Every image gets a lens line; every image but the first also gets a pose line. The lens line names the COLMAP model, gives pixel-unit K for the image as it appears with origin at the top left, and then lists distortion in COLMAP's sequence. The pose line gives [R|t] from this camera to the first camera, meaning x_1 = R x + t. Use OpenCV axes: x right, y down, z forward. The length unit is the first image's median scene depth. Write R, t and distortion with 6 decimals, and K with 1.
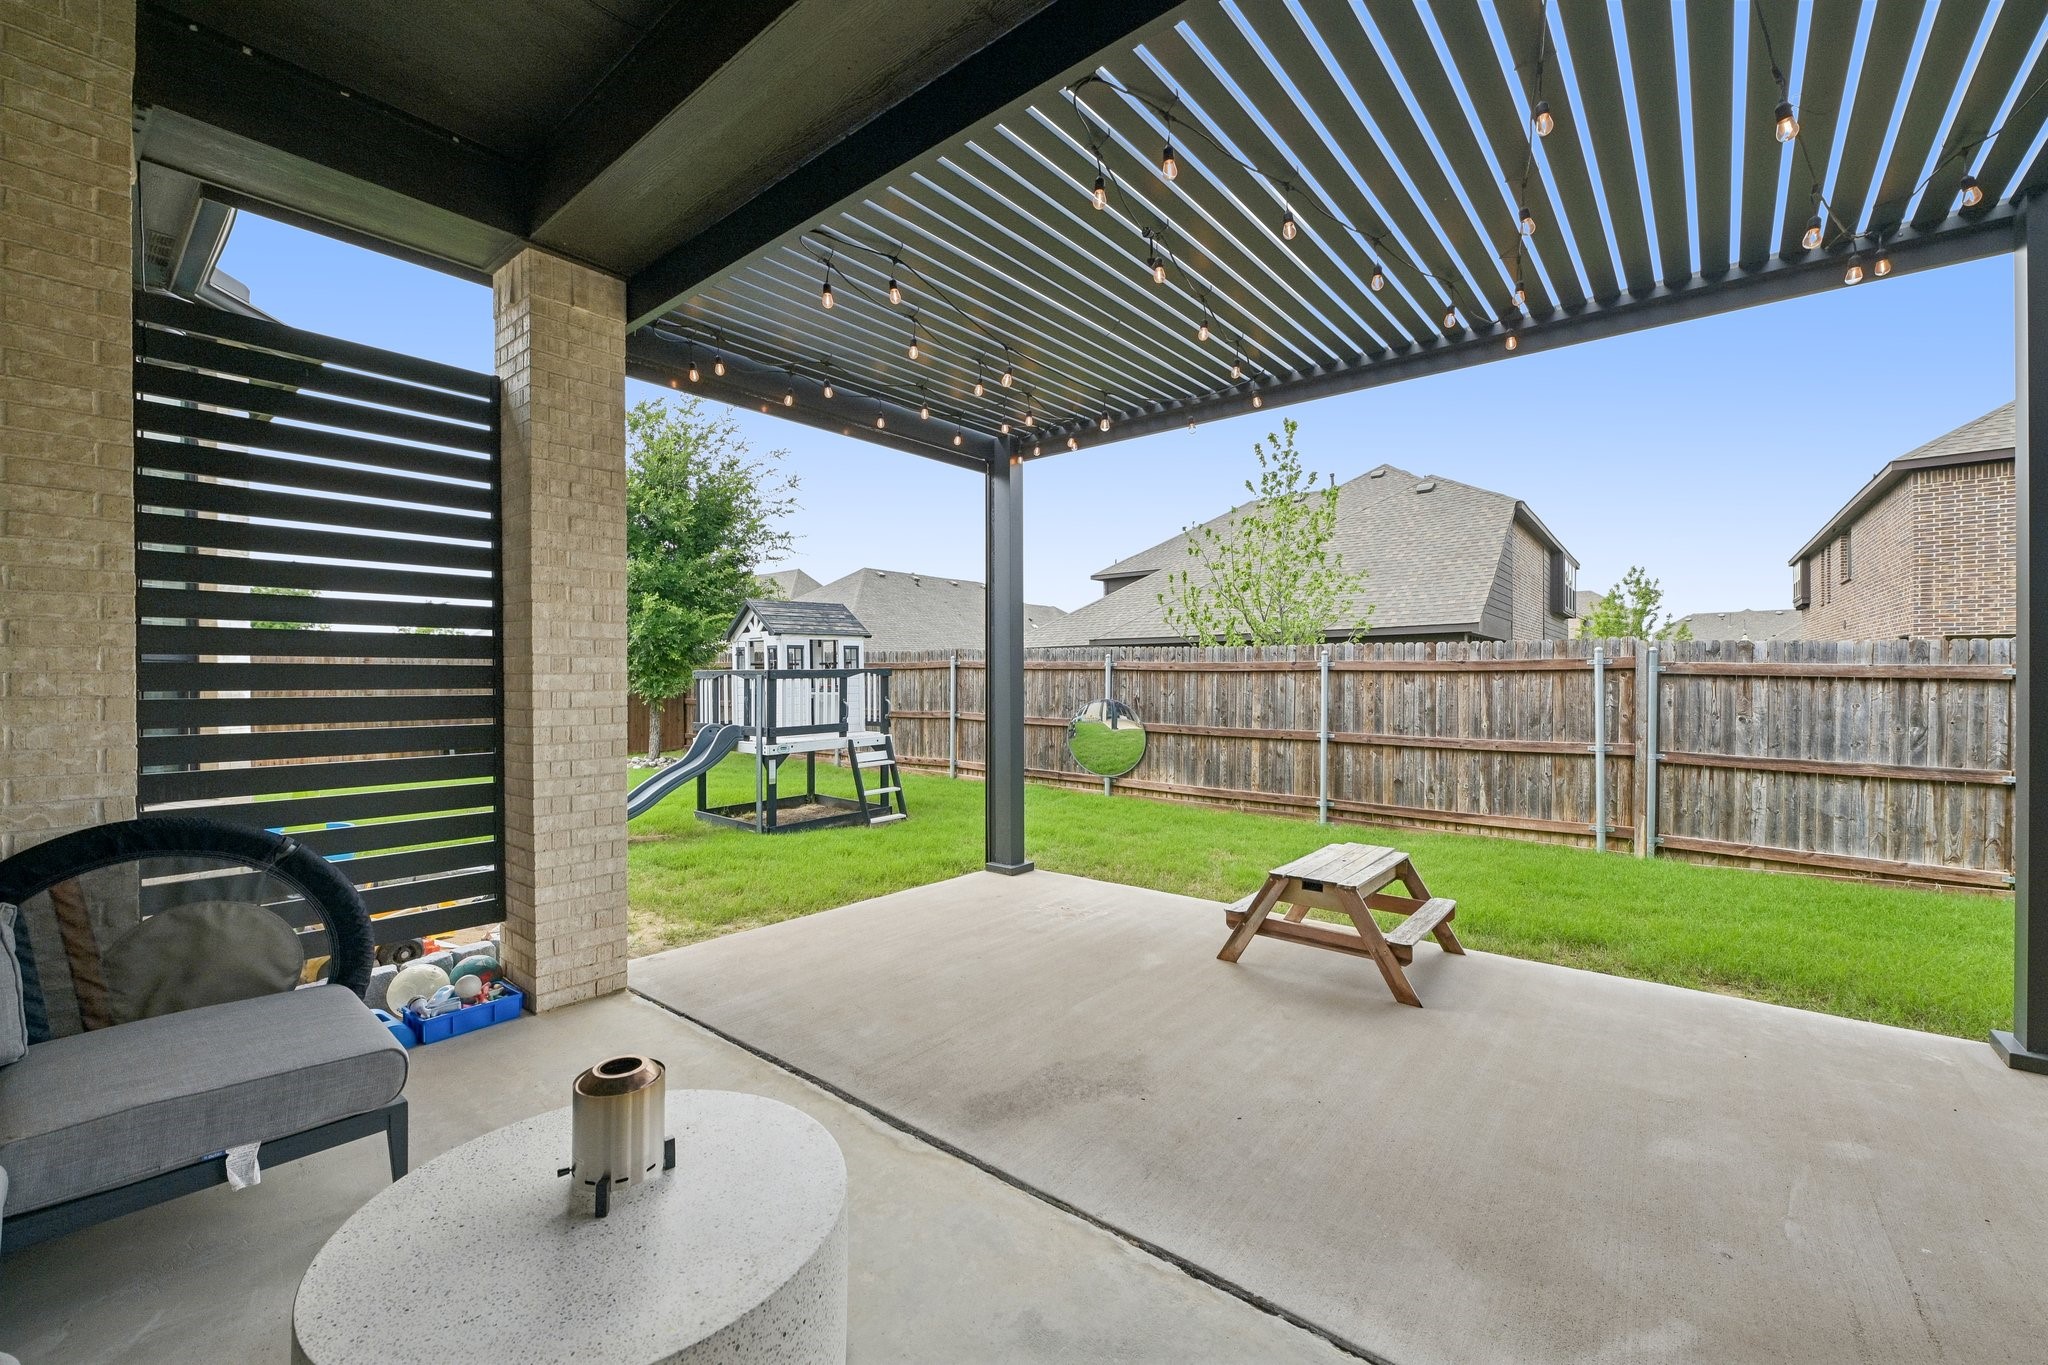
lens RADIAL K [[821.6, 0, 1014.1], [0, 821.6, 677.0], [0, 0, 1]] dist [-0.007763, 0.000451]
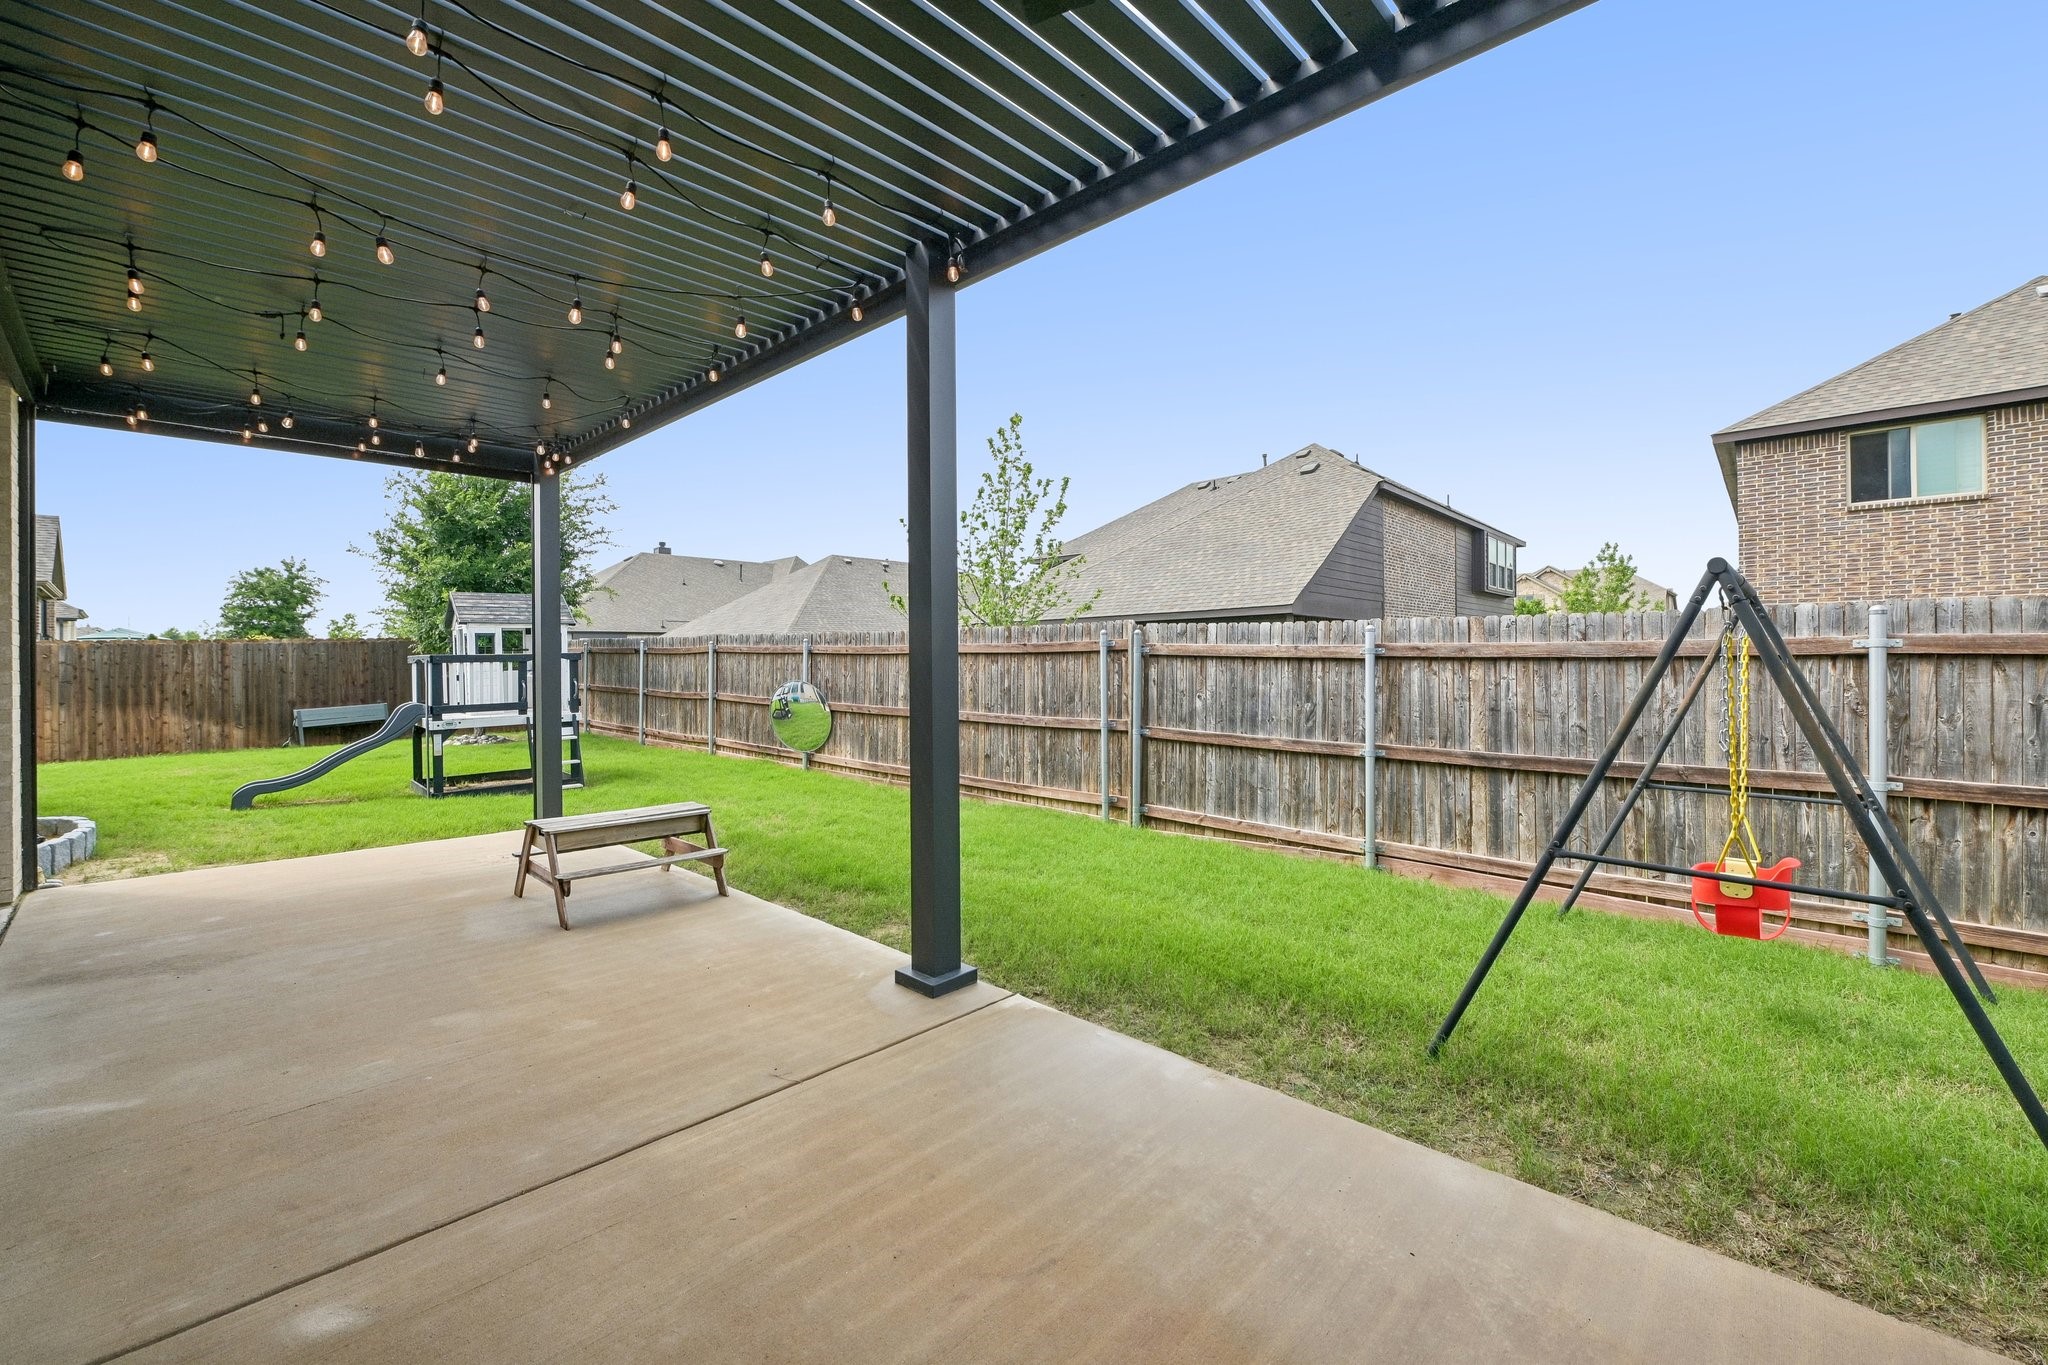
lens RADIAL K [[821.6, 0, 1011.5], [0, 821.6, 668.8], [0, 0, 1]] dist [-0.007763, 0.000451]
pose [[0.996990, -0.003940, -0.077428, 0.642959], [0.004722, 0.999940, 0.009914, 0.002236], [0.077384, -0.010250, 0.996949, -0.084030]]
